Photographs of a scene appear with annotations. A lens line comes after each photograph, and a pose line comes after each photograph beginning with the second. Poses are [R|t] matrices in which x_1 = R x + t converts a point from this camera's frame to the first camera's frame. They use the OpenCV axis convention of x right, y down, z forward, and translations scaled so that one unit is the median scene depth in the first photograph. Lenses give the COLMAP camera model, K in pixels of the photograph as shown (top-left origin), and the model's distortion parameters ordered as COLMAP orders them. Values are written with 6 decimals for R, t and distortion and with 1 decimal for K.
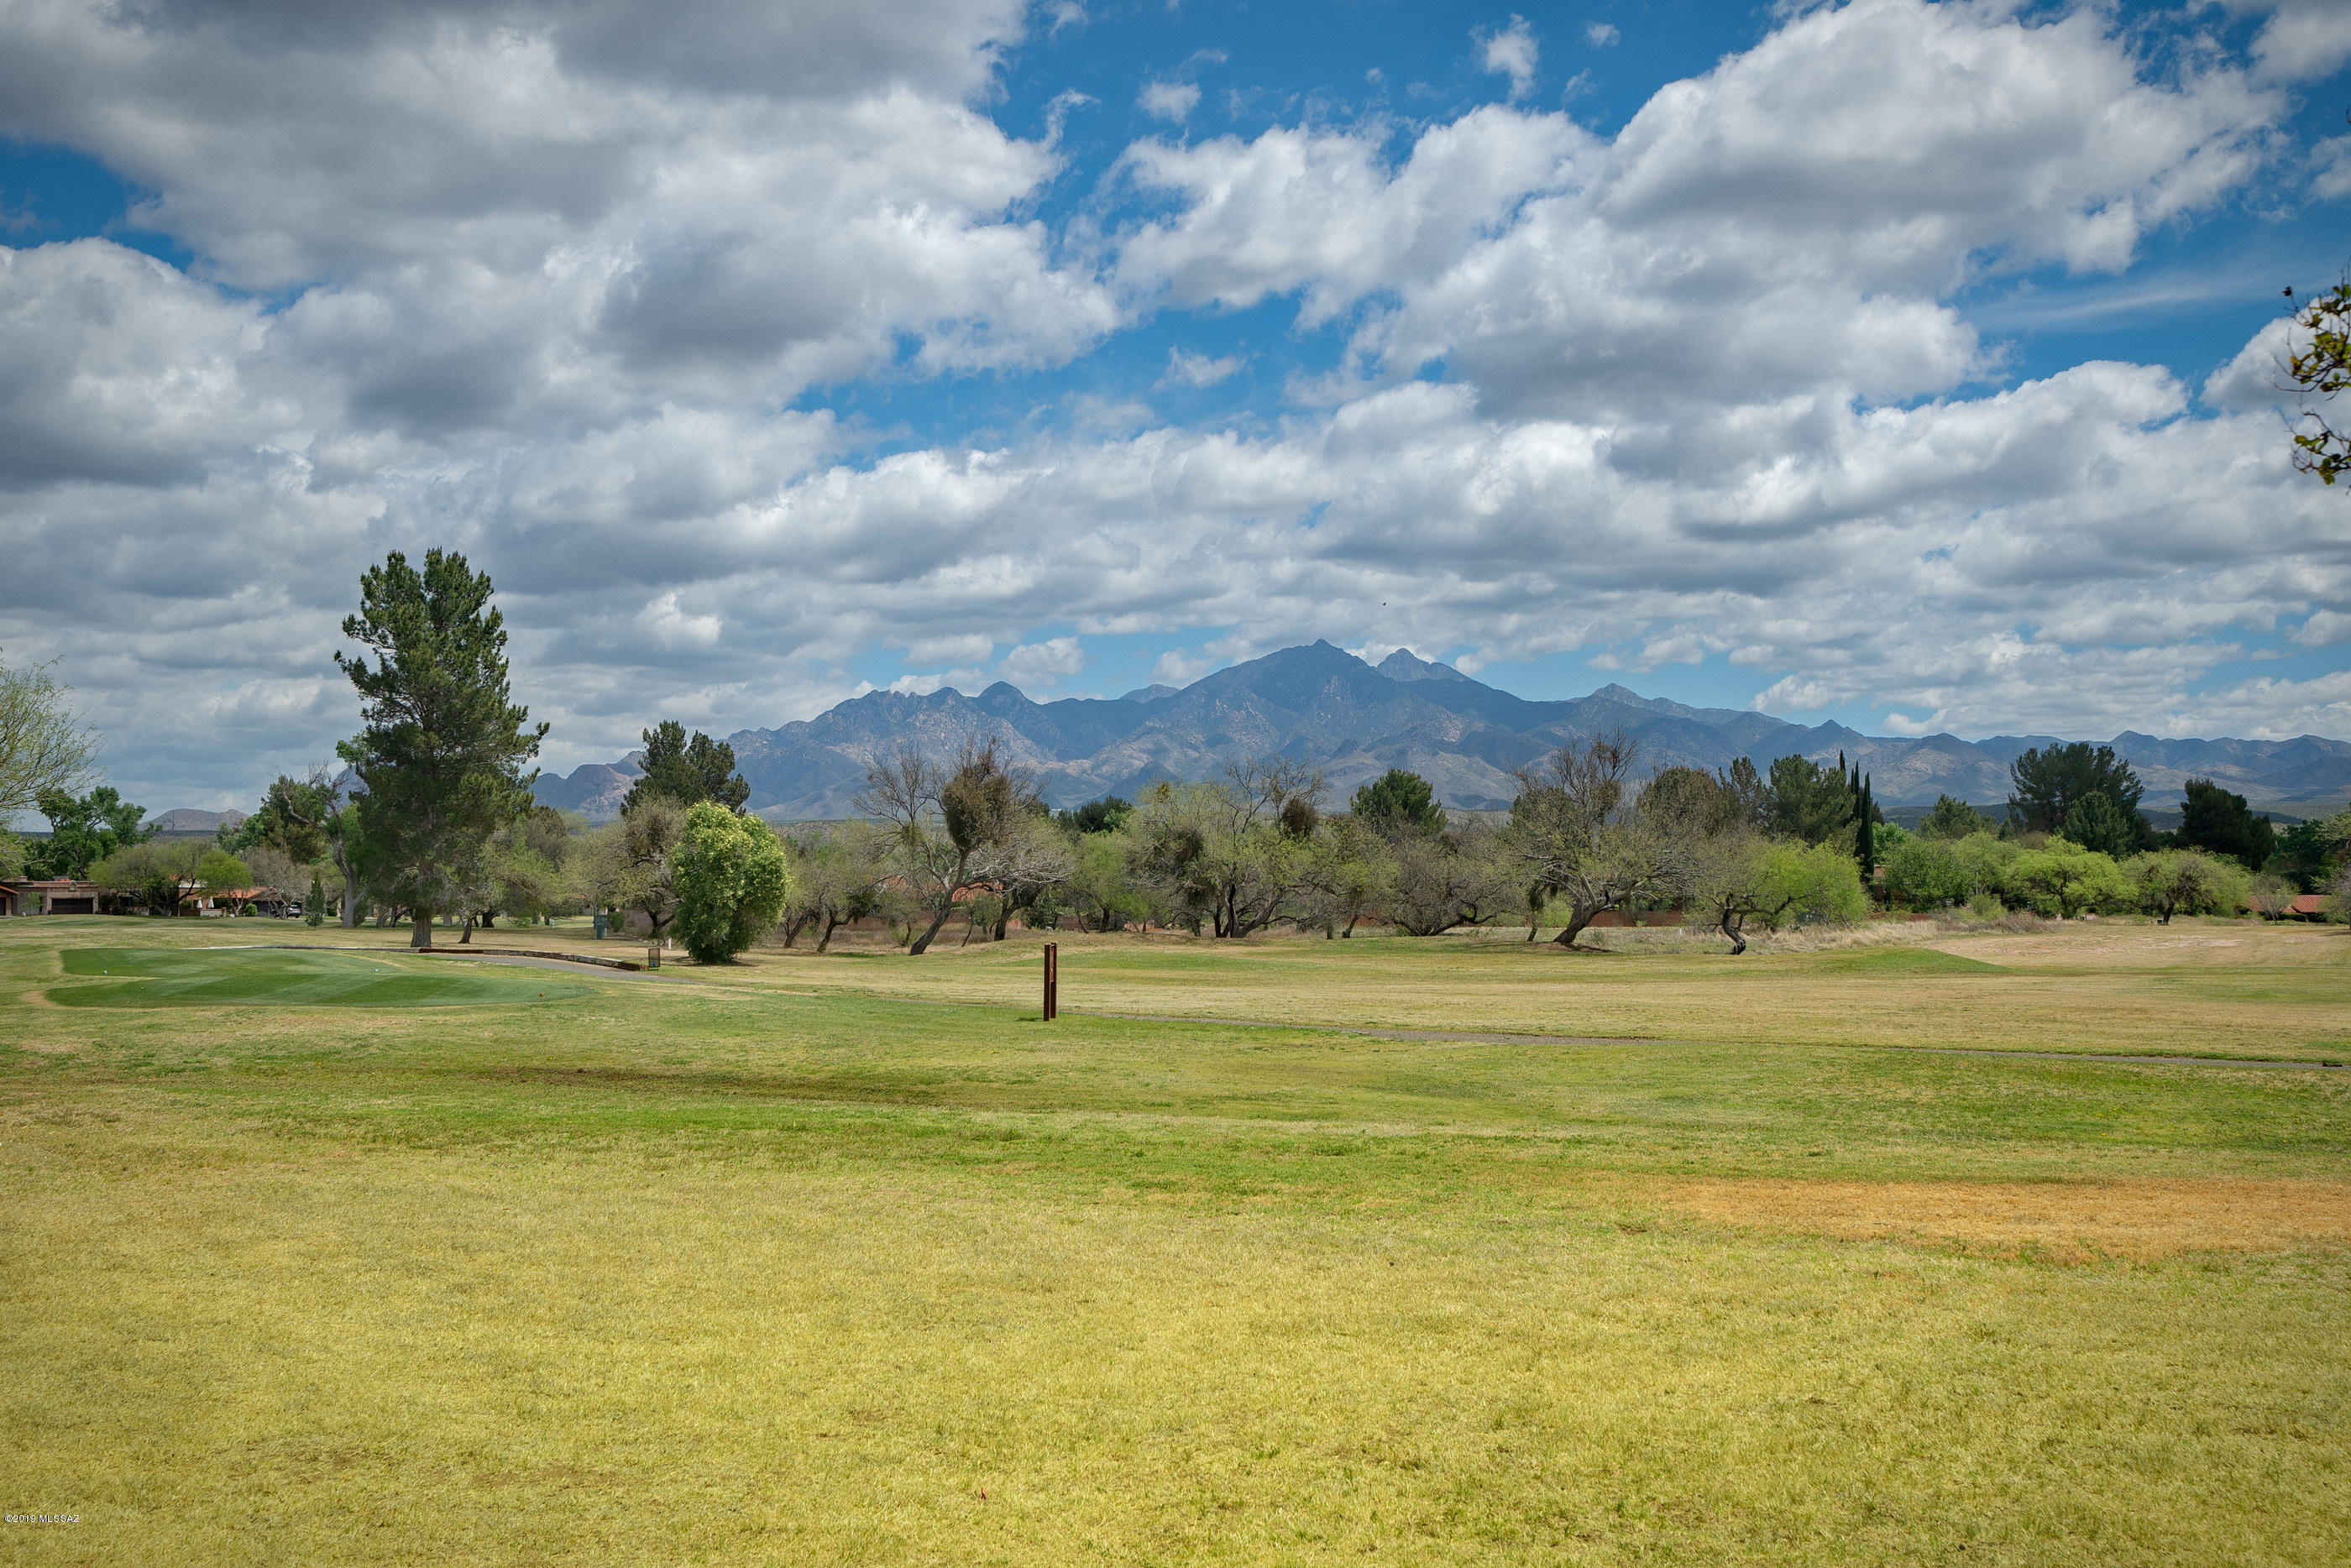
lens RADIAL K [[2503.9, 0, 1175.5], [0, 2503.9, 784.0], [0, 0, 1]] dist [-0.004367, -0.005105]
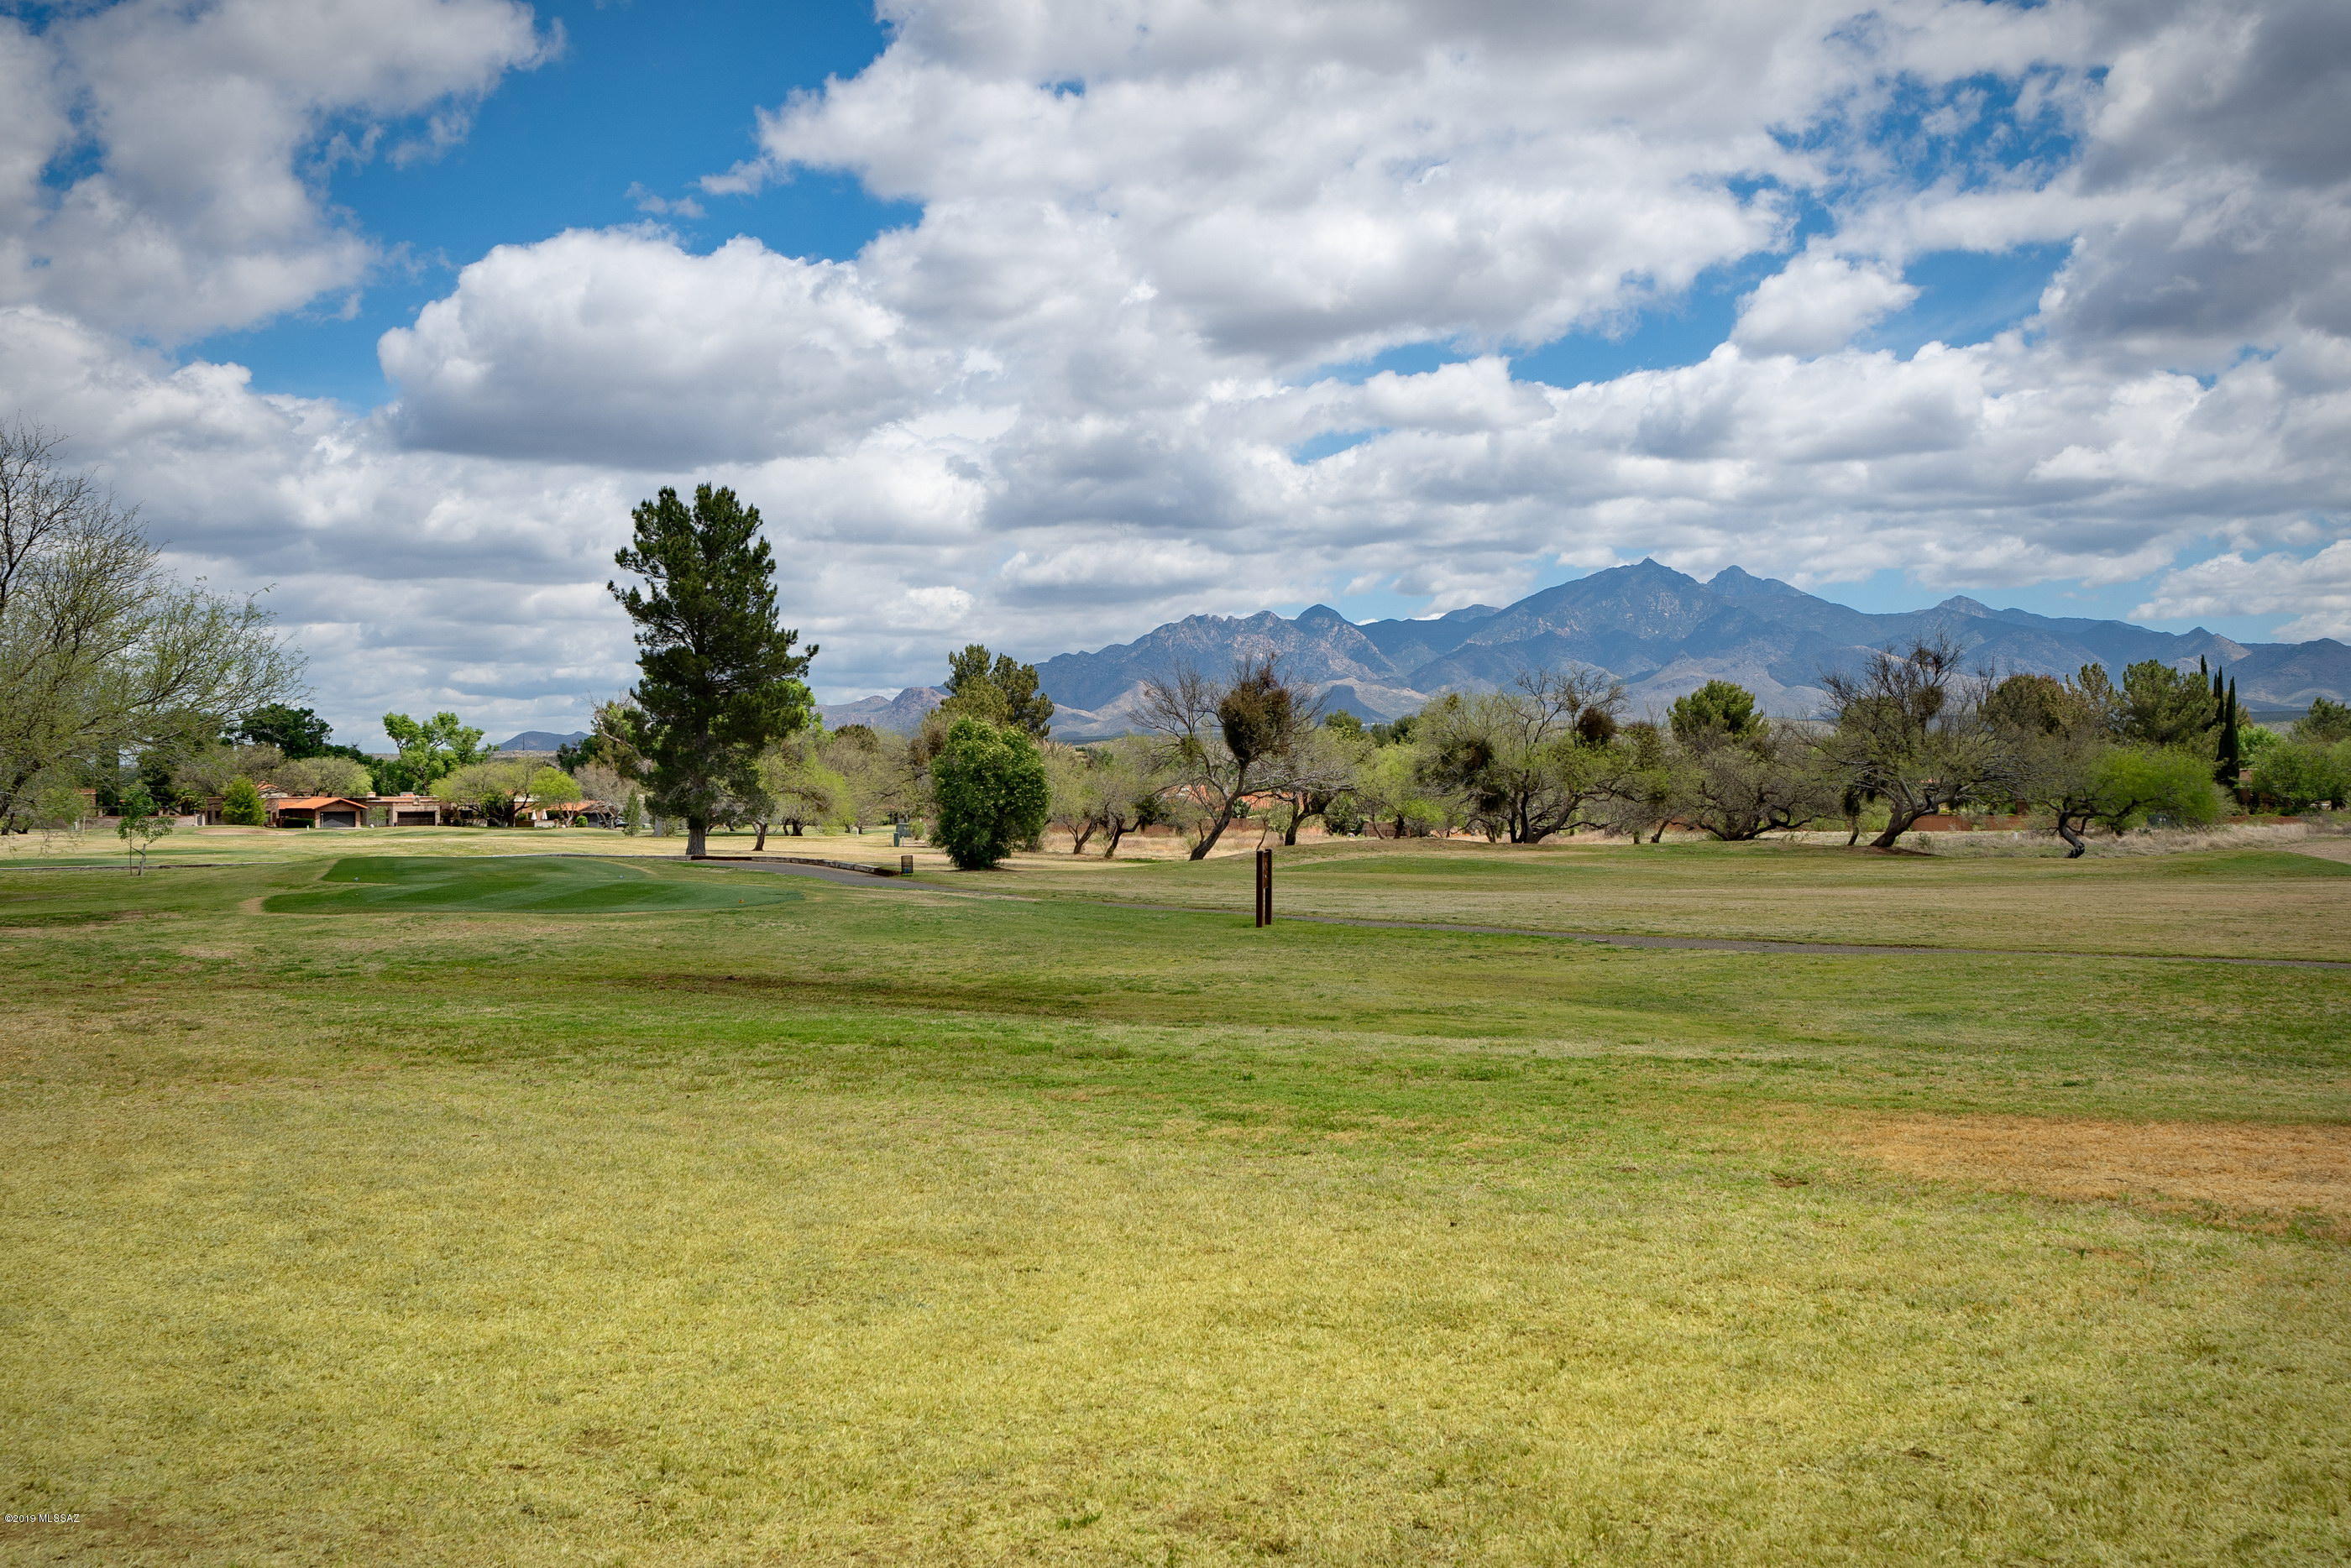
lens RADIAL K [[2015.6, 0, 1175.5], [0, 2015.6, 784.0], [0, 0, 1]] dist [-0.001439, 0.000544]
pose [[0.970976, -0.010150, -0.238962, 0.103918], [0.017863, 0.999386, 0.030135, 0.011943], [0.238510, -0.033529, 0.970561, 0.202058]]
